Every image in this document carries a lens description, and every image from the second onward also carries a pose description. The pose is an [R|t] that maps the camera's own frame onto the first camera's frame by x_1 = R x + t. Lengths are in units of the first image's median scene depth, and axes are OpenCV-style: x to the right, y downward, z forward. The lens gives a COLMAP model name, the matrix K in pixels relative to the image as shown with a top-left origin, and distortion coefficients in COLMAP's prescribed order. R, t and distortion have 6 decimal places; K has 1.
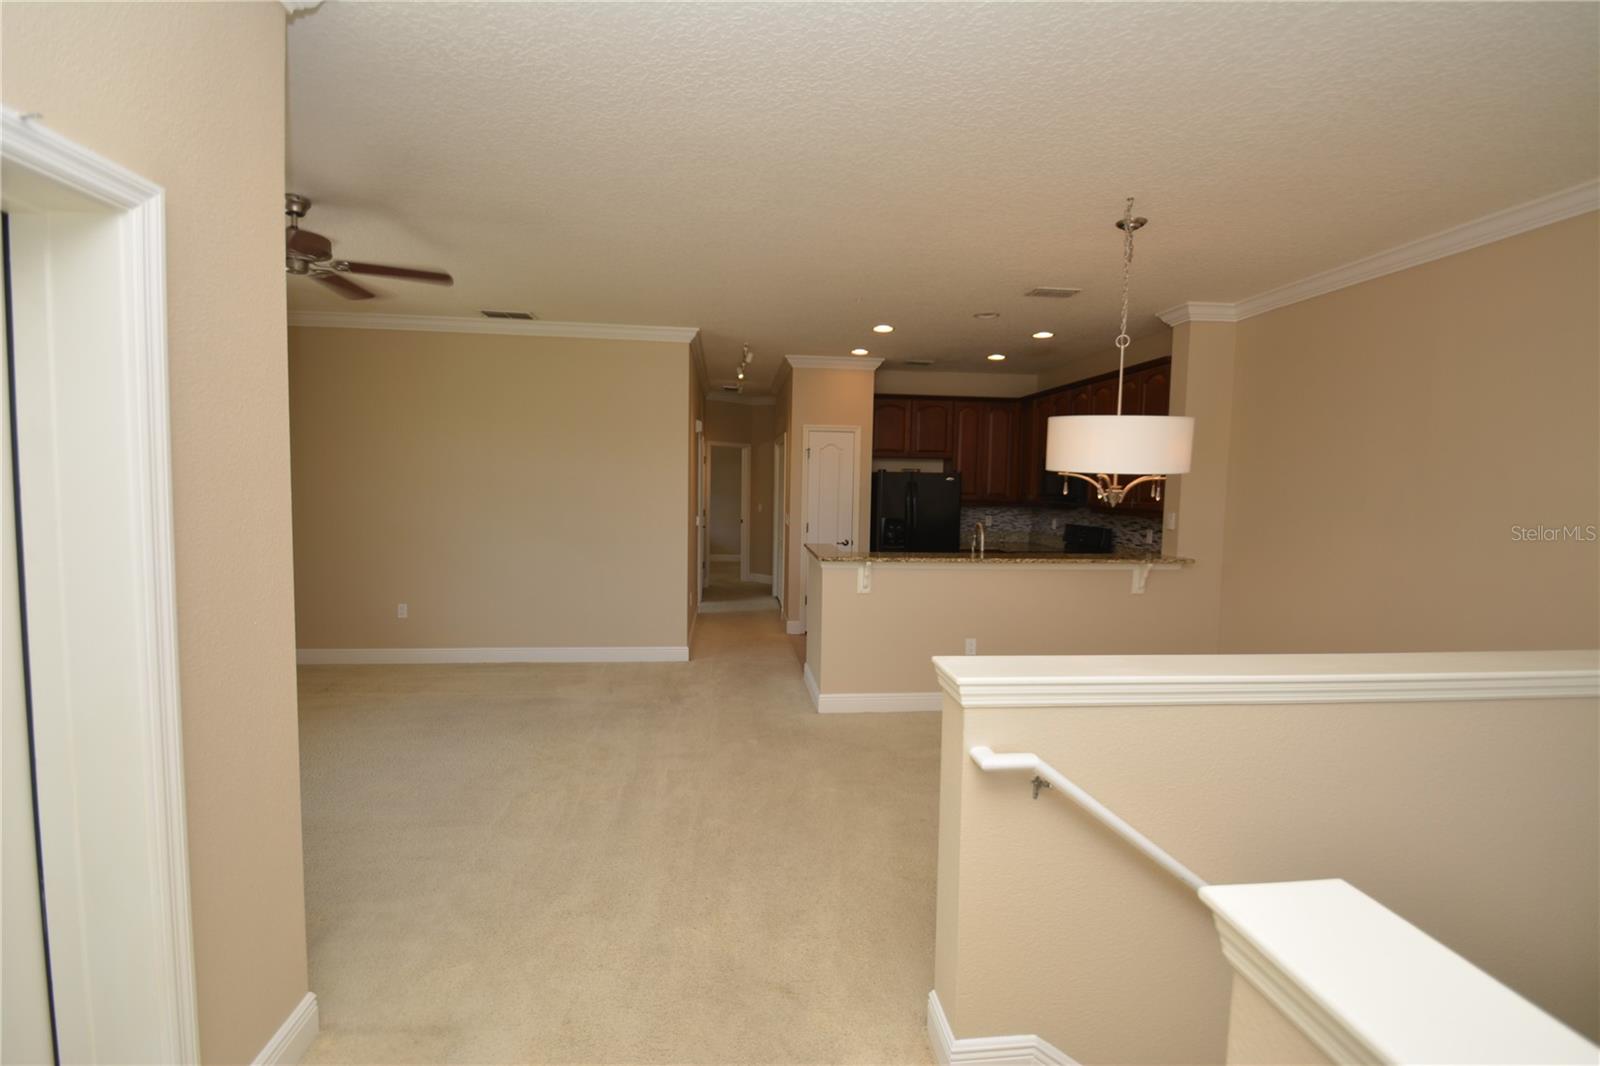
lens RADIAL K [[732.9, 0, 797.8], [0, 732.9, 533.9], [0, 0, 1]] dist [0.003434, -0.009991]
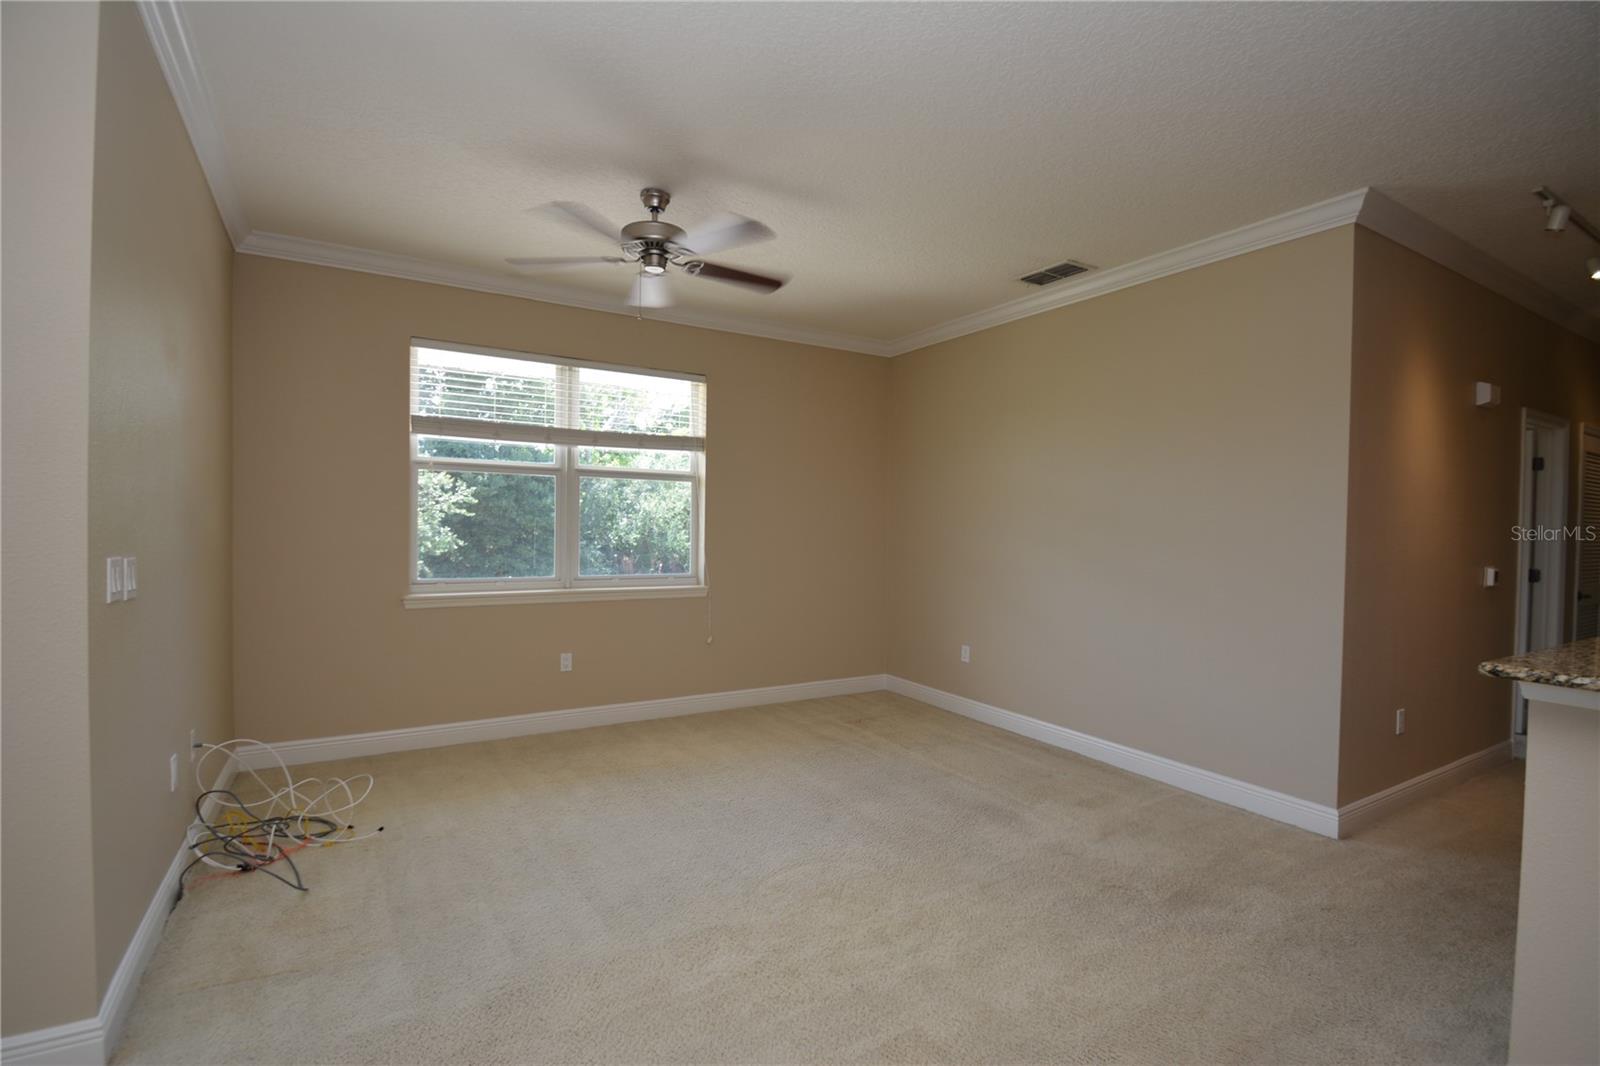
lens RADIAL K [[732.9, 0, 787.5], [0, 732.9, 531.8], [0, 0, 1]] dist [0.003434, -0.009991]
pose [[0.426545, 0.001802, -0.904464, 0.127787], [-0.076396, 0.996496, -0.034043, 0.006130], [0.901234, 0.083619, 0.425188, 0.364799]]
